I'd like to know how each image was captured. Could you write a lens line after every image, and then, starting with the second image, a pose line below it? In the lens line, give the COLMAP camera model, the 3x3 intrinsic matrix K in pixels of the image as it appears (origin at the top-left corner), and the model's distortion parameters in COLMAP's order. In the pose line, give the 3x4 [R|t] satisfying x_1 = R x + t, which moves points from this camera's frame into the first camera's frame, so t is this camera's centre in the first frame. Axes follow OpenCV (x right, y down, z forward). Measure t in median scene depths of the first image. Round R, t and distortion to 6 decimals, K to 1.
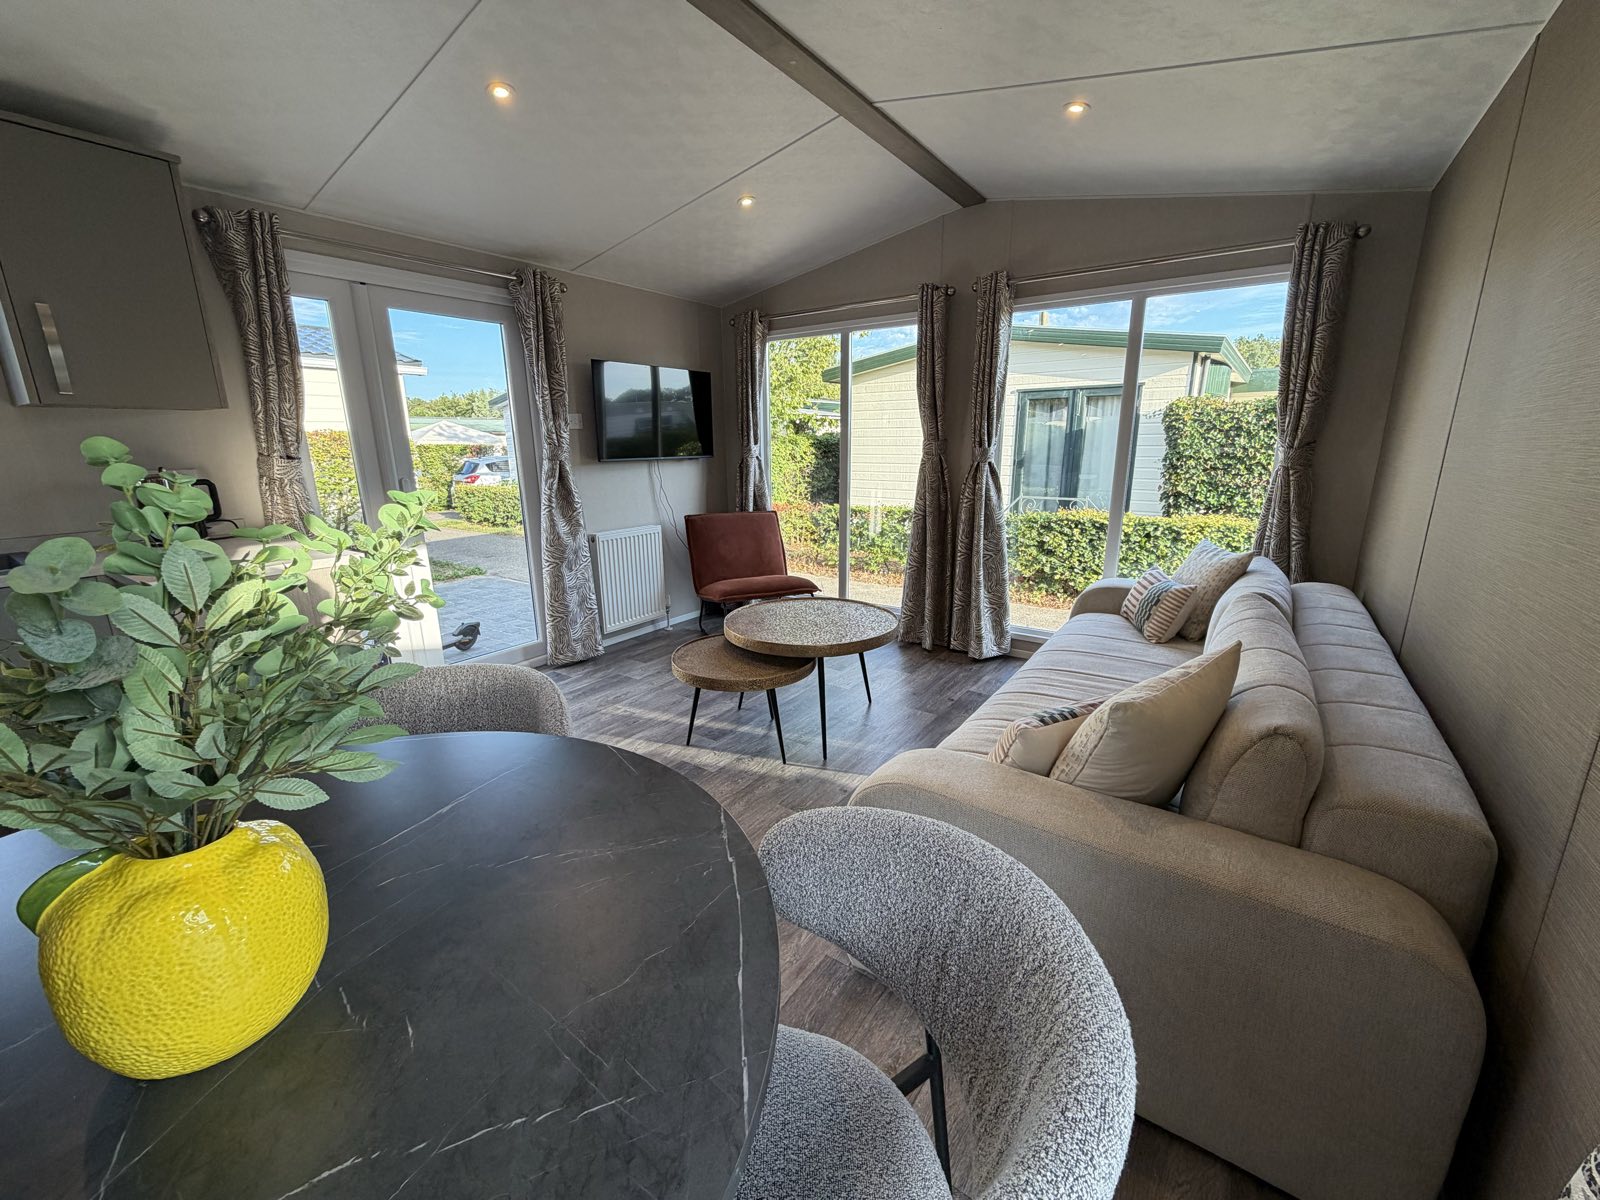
lens RADIAL K [[641.3, 0, 794.2], [0, 641.3, 597.9], [0, 0, 1]] dist [0.001453, 0.000119]
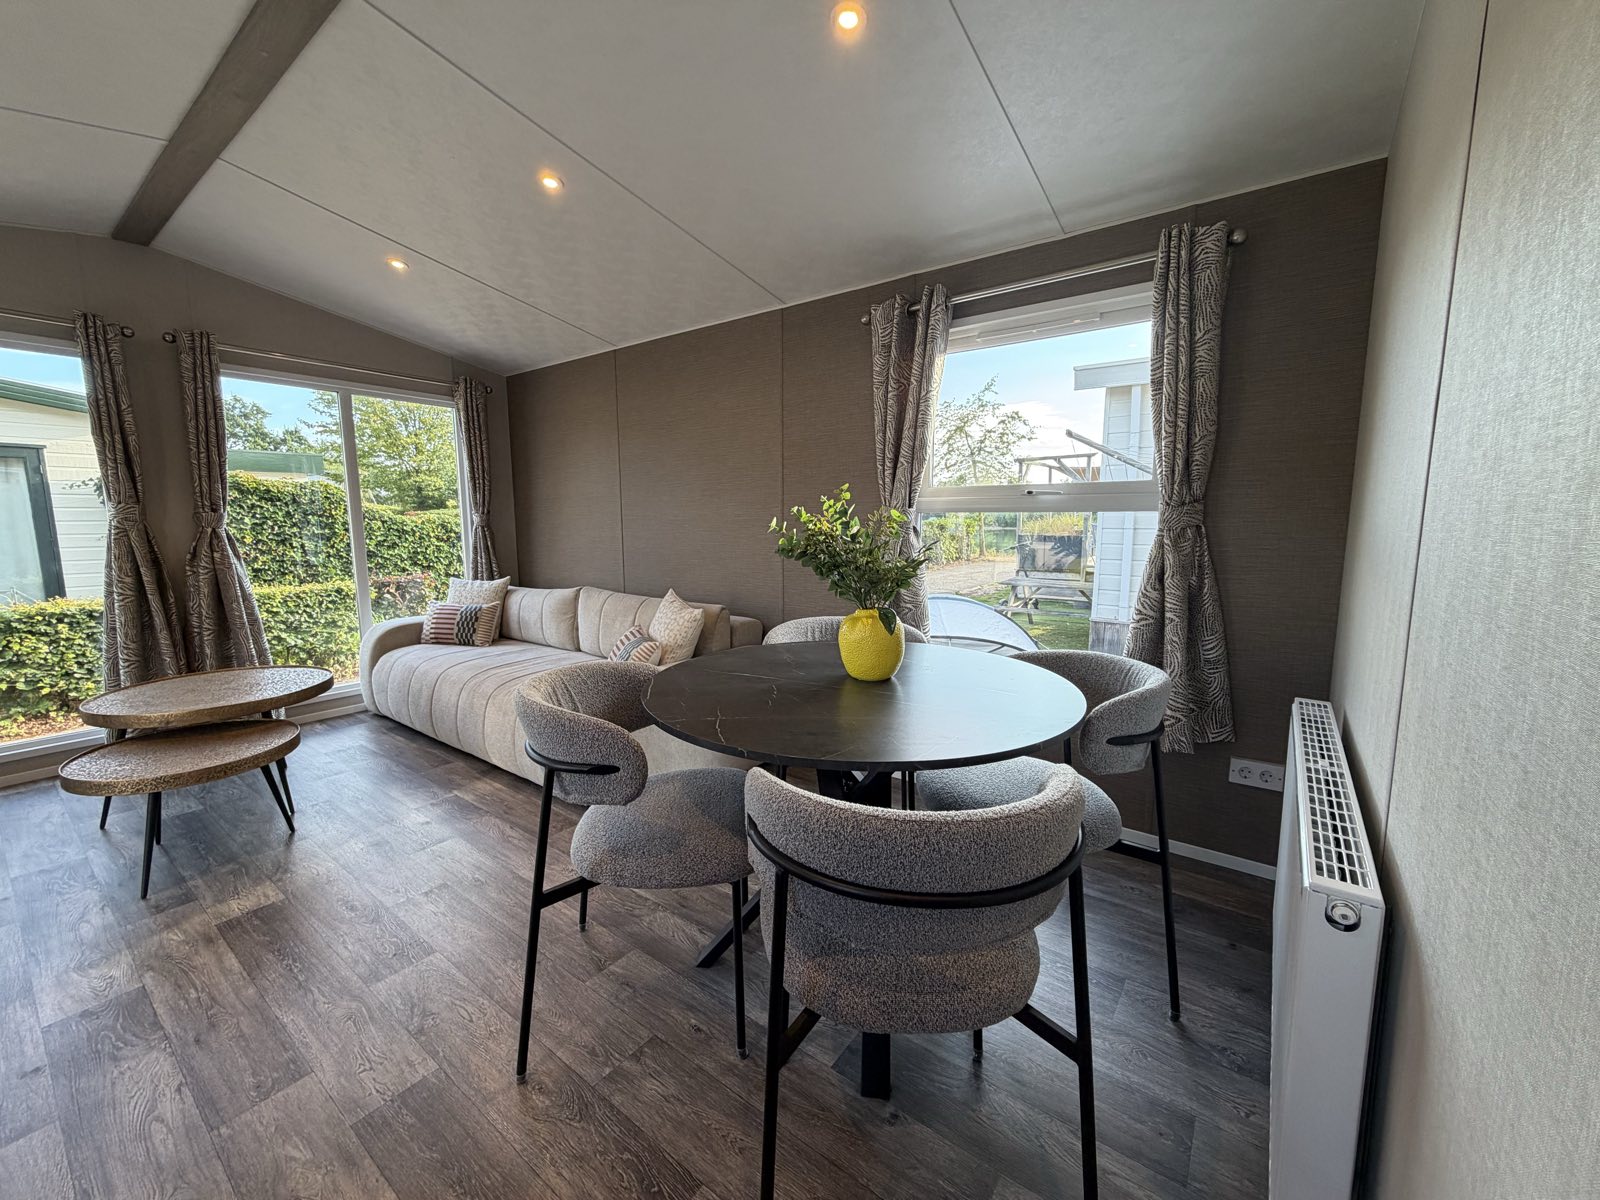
lens RADIAL K [[641.3, 0, 794.2], [0, 641.3, 597.9], [0, 0, 1]] dist [0.001453, 0.000119]
pose [[0.027260, -0.117263, 0.992727, -0.694949], [0.240253, 0.964755, 0.107361, -0.019490], [-0.970327, 0.235579, 0.054472, 0.201522]]
